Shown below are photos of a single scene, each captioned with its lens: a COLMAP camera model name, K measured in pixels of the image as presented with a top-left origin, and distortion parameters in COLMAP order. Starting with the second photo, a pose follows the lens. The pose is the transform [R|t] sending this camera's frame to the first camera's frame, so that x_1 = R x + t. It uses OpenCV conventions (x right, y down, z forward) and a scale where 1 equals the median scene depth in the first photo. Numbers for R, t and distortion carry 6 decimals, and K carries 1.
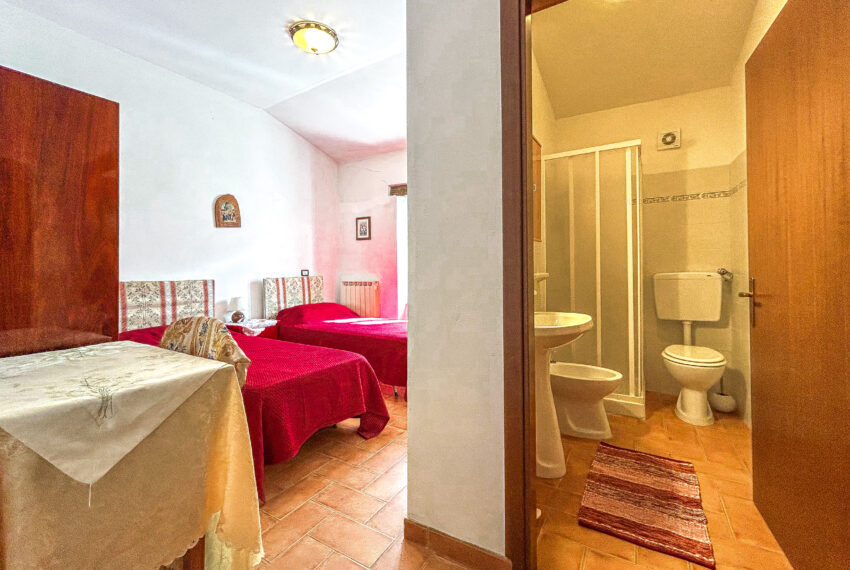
lens RADIAL K [[355.2, 0, 424.6], [0, 355.2, 270.2], [0, 0, 1]] dist [-0.002345, -0.000290]
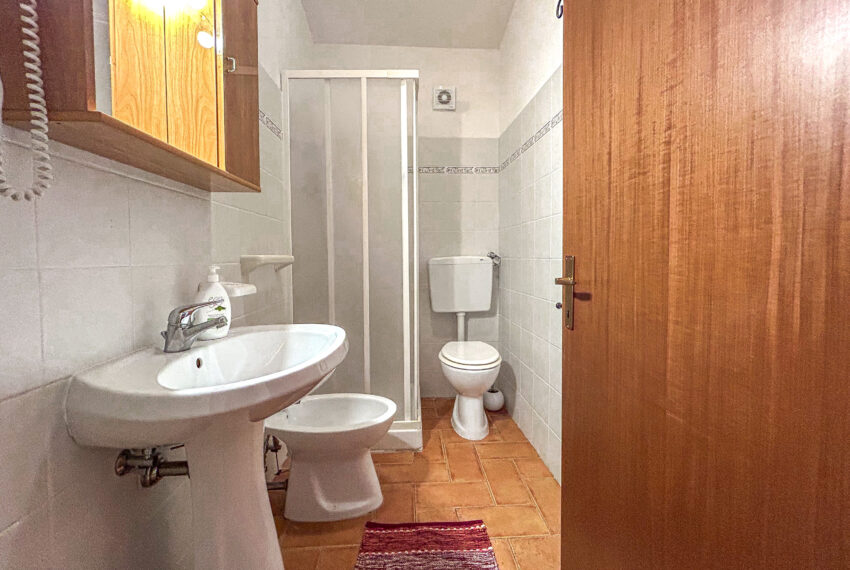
lens RADIAL K [[355.2, 0, 424.6], [0, 355.2, 270.2], [0, 0, 1]] dist [-0.002345, -0.000290]
pose [[0.828835, -0.013707, 0.559325, 0.200829], [-0.002489, 0.999600, 0.028185, 0.017564], [-0.559487, -0.024753, 0.828469, 0.368634]]
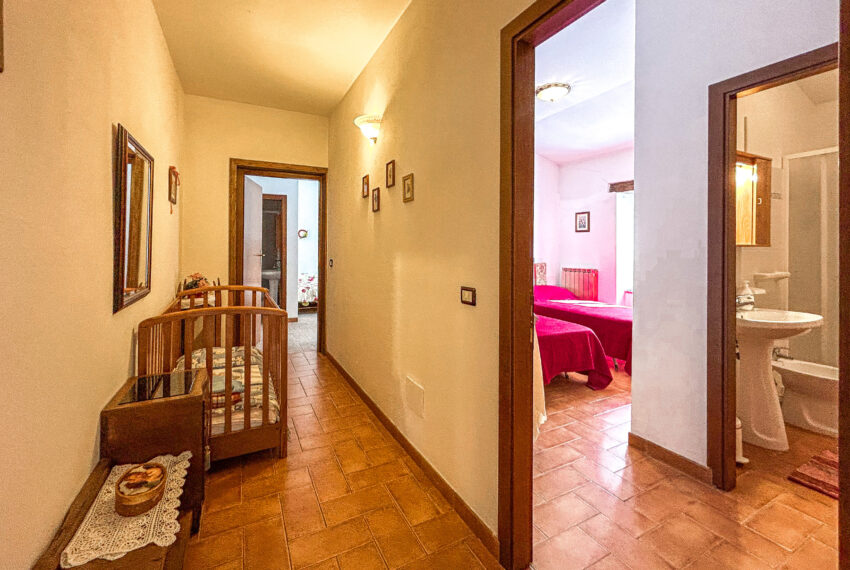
lens RADIAL K [[351.4, 0, 425.3], [0, 351.4, 256.1], [0, 0, 1]] dist [-0.000947, -0.000127]
pose [[0.848428, 0.014362, -0.529116, -0.005559], [-0.004680, 0.999796, 0.019634, -0.055465], [0.529290, -0.014182, 0.848322, -0.432483]]
